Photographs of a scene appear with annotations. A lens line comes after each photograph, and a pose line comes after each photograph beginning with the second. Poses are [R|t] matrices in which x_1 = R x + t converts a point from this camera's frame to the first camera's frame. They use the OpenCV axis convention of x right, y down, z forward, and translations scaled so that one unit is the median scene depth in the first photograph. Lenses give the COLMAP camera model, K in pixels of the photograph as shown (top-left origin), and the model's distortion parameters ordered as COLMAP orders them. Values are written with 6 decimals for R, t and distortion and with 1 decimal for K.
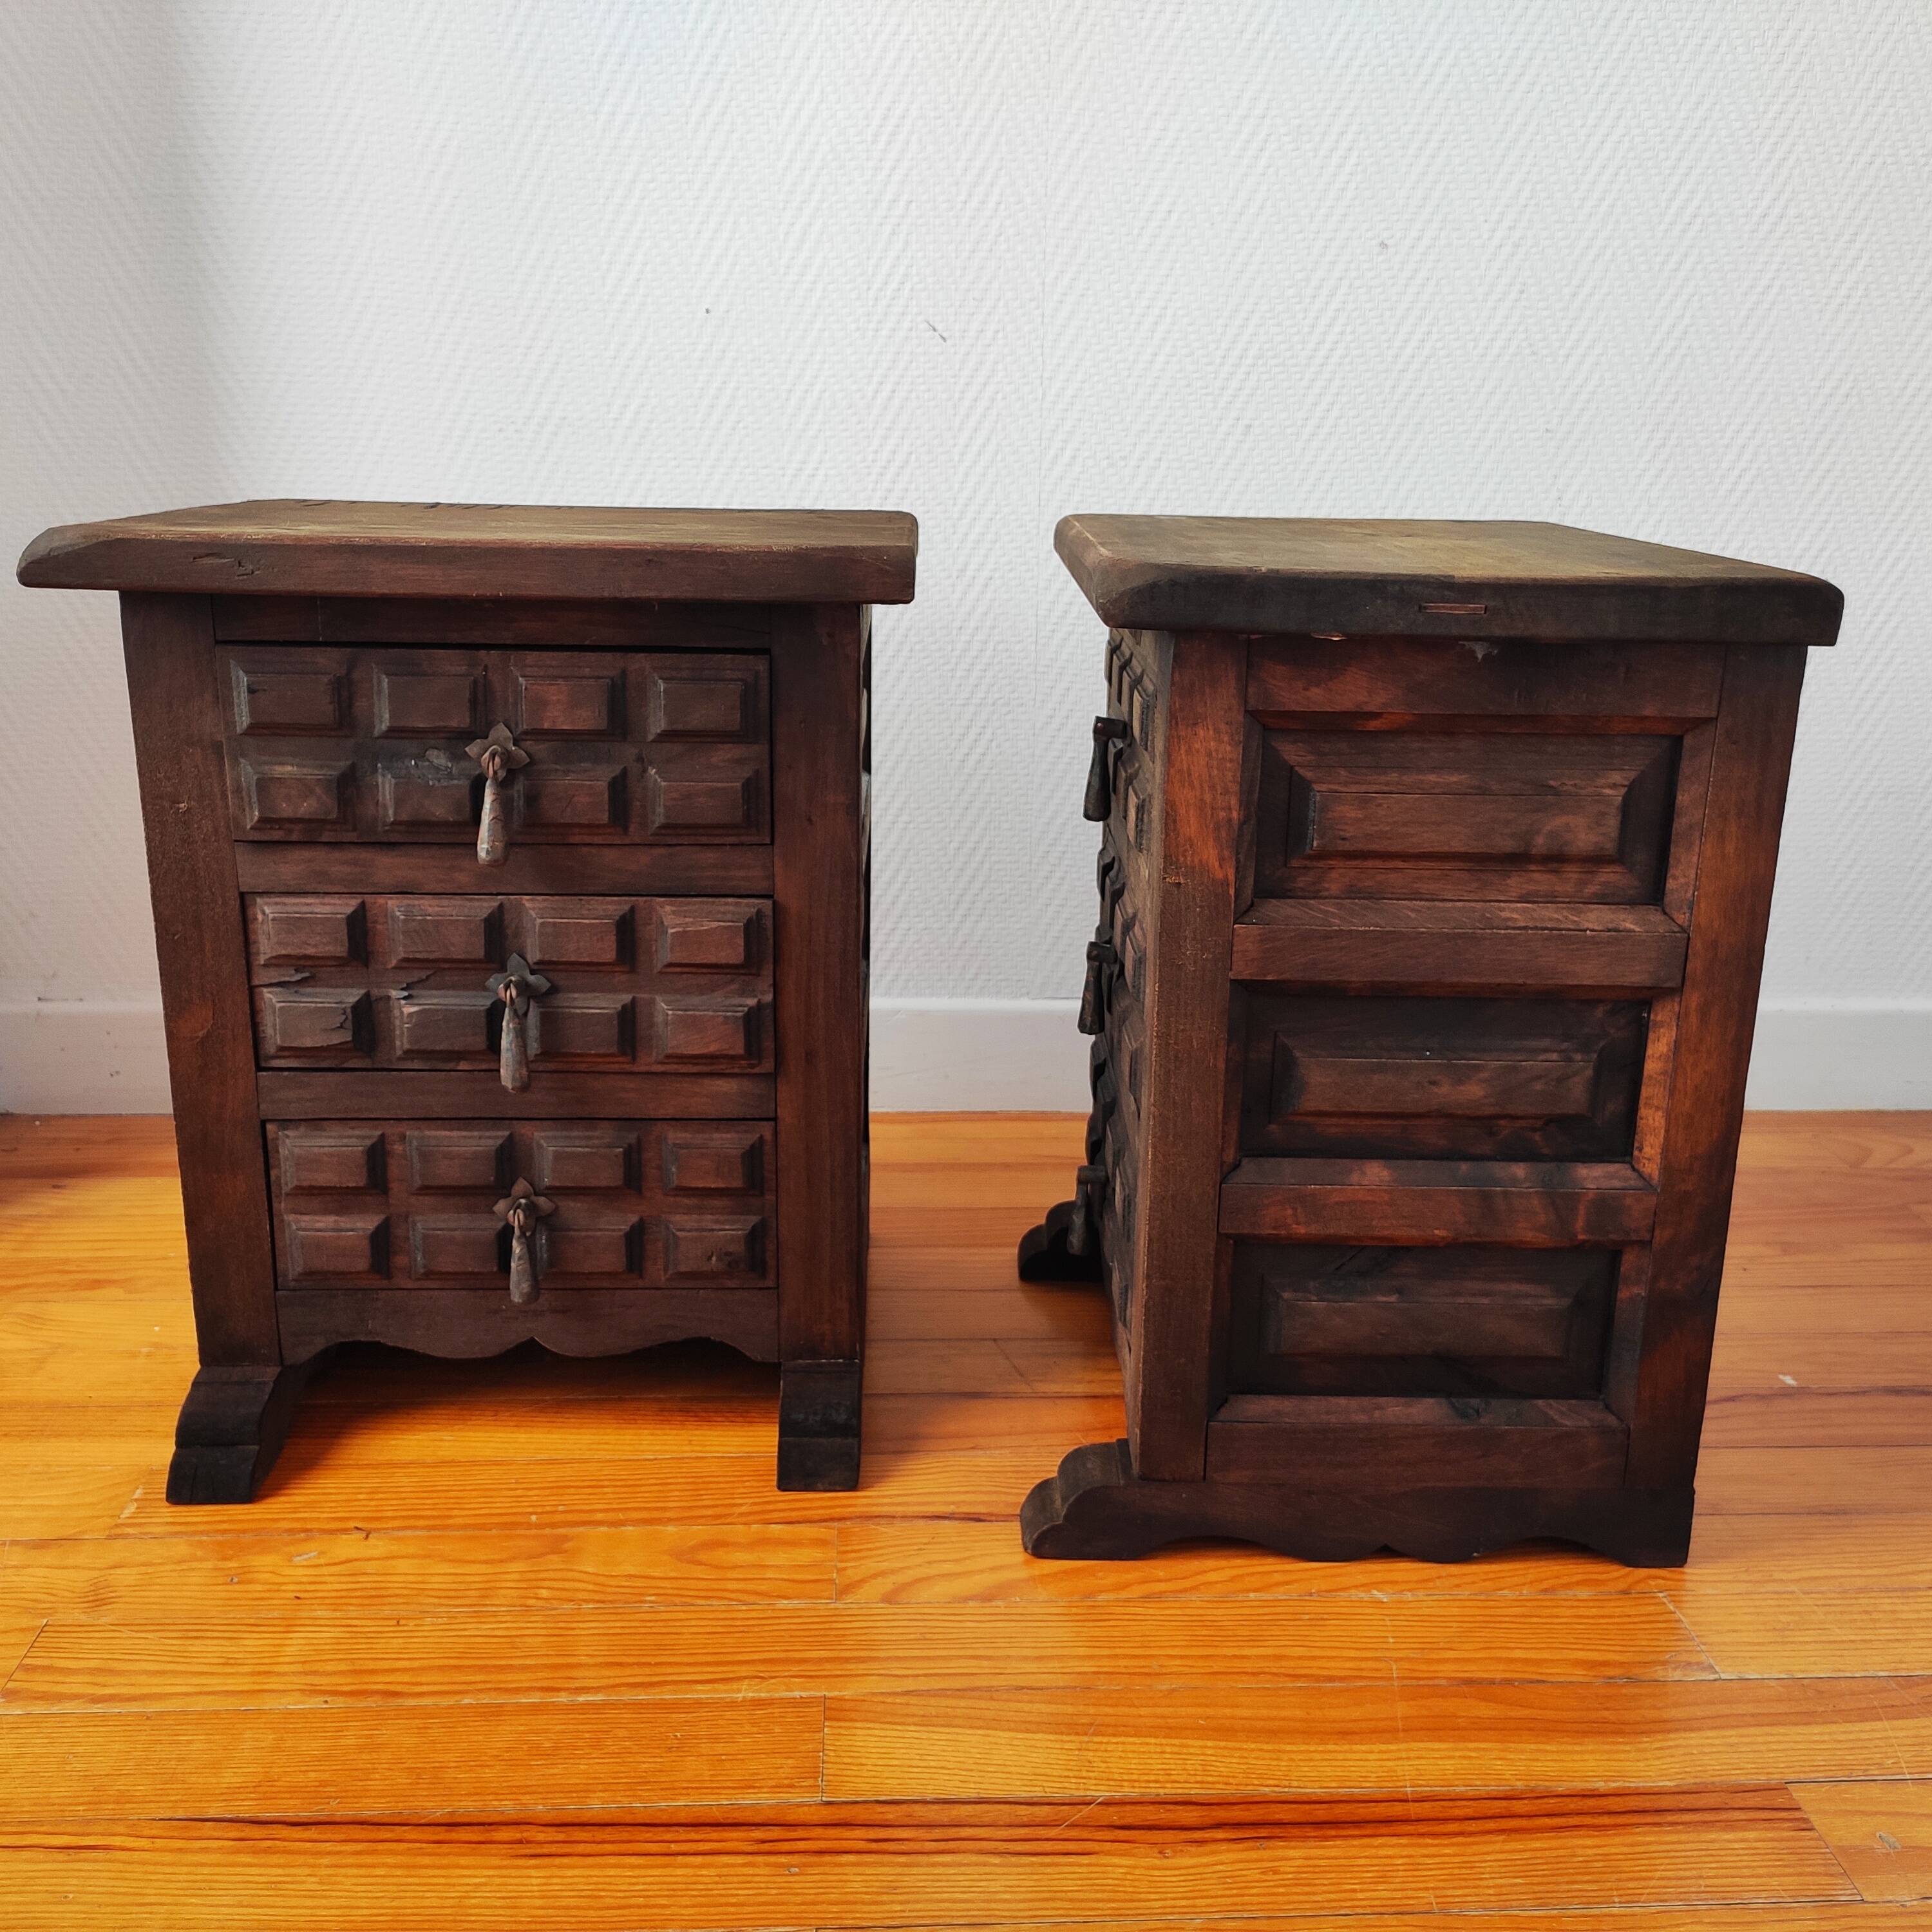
lens RADIAL K [[1909.1, 0, 967.0], [0, 1909.1, 973.7], [0, 0, 1]] dist [0.016580, 0.000000]
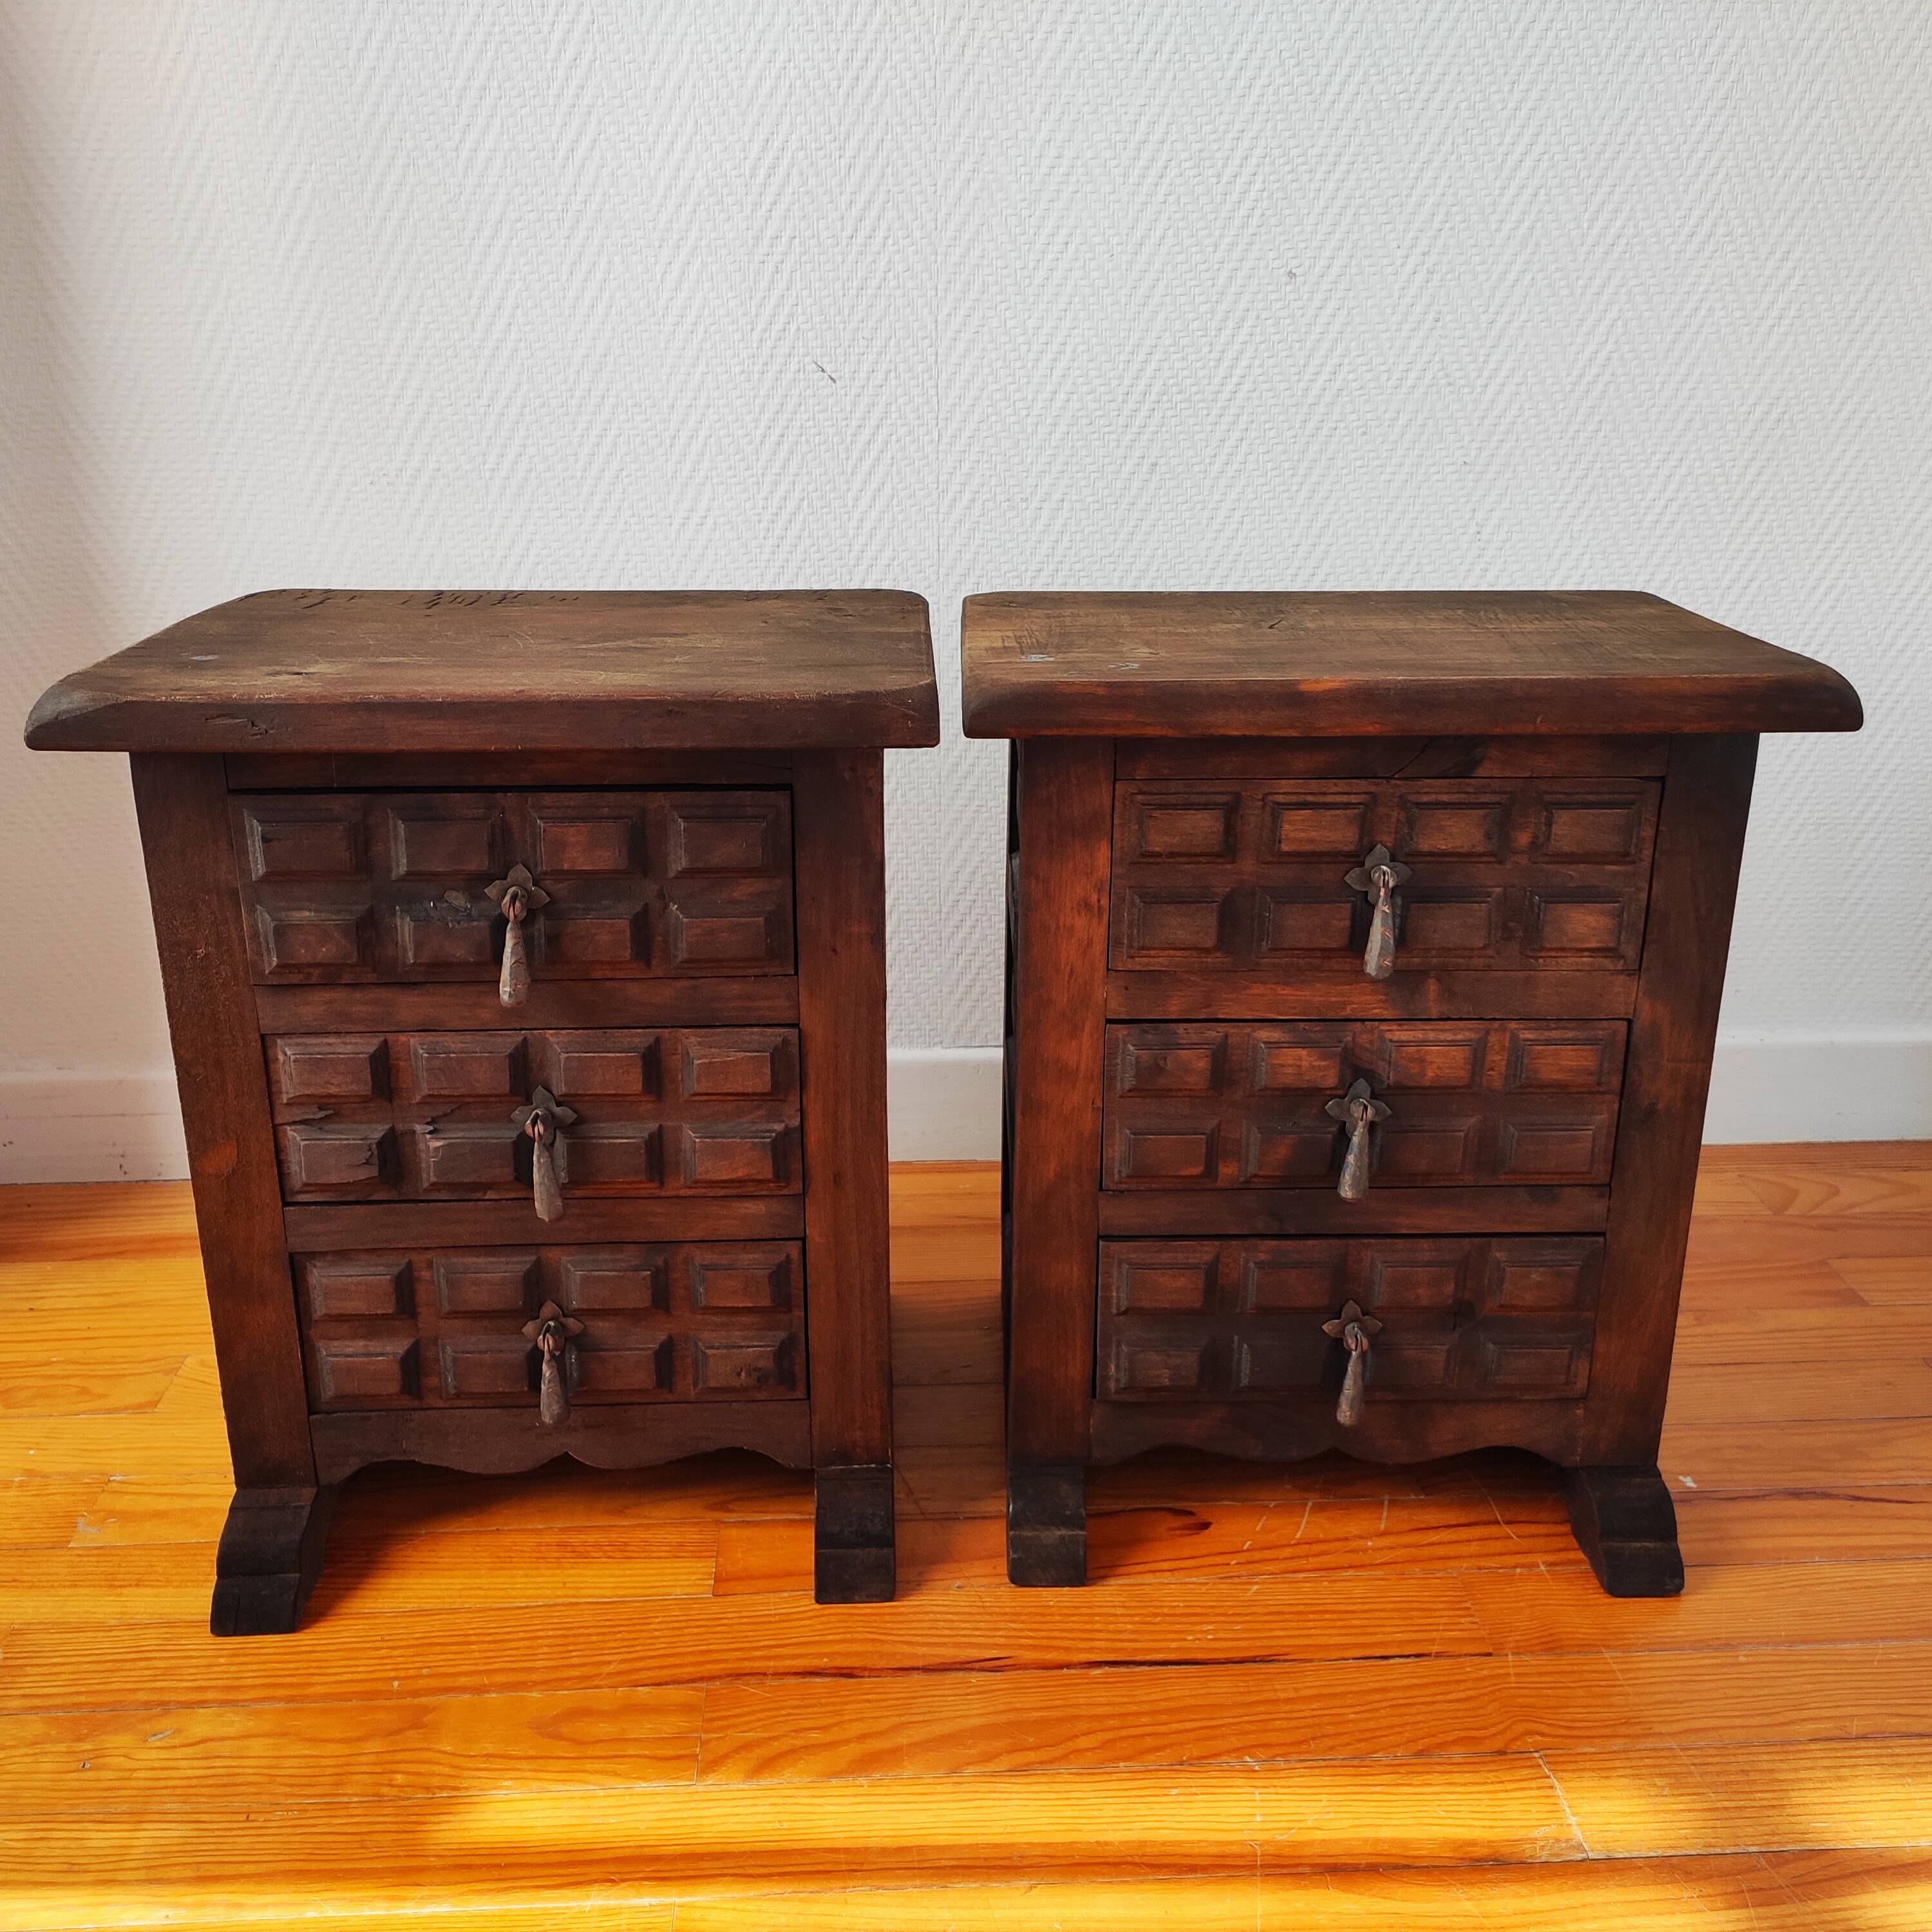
lens RADIAL K [[1909.1, 0, 971.6], [0, 1909.1, 963.6], [0, 0, 1]] dist [0.016580, 0.000000]
pose [[0.999873, -0.015715, 0.002698, 0.051689], [0.015527, 0.998113, 0.059409, -0.099658], [-0.003627, -0.059360, 0.998230, 0.029061]]
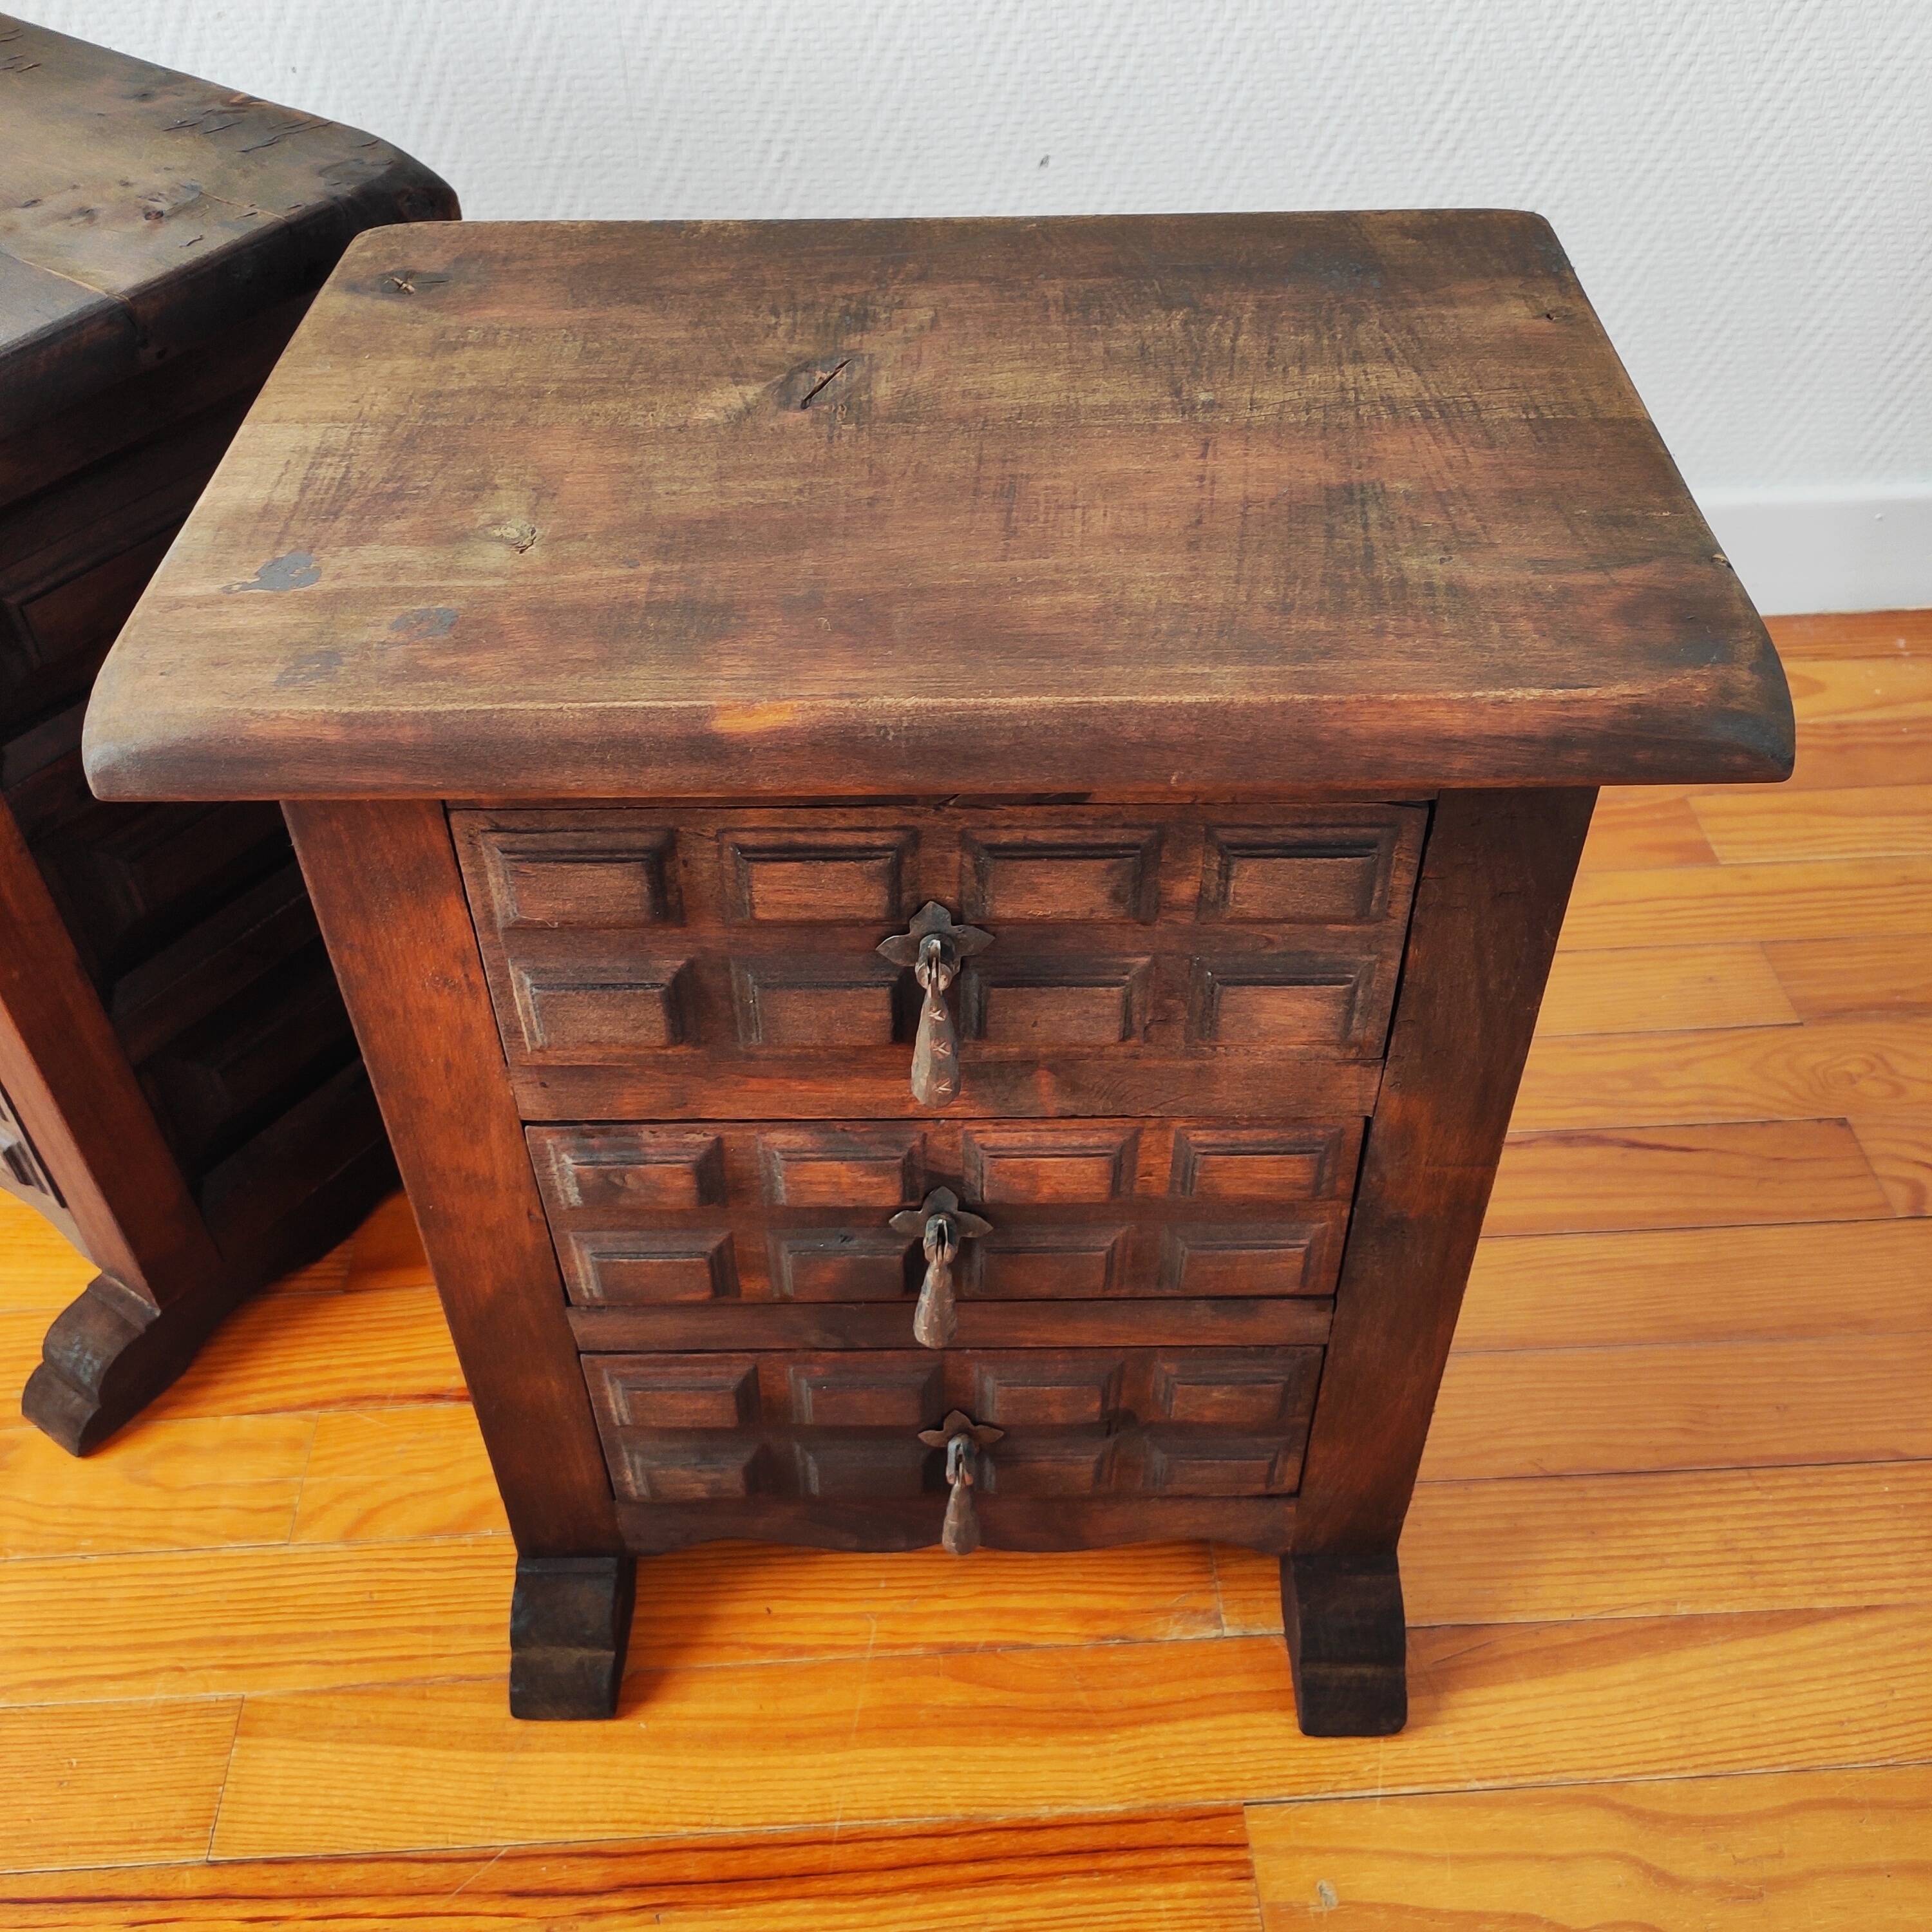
lens RADIAL K [[1909.1, 0, 975.3], [0, 1909.1, 974.0], [0, 0, 1]] dist [0.016580, 0.000000]
pose [[0.999631, -0.019155, -0.019246, 0.219220], [0.025907, 0.885064, 0.464748, -0.269991], [0.008132, -0.465075, 0.885234, 0.366899]]
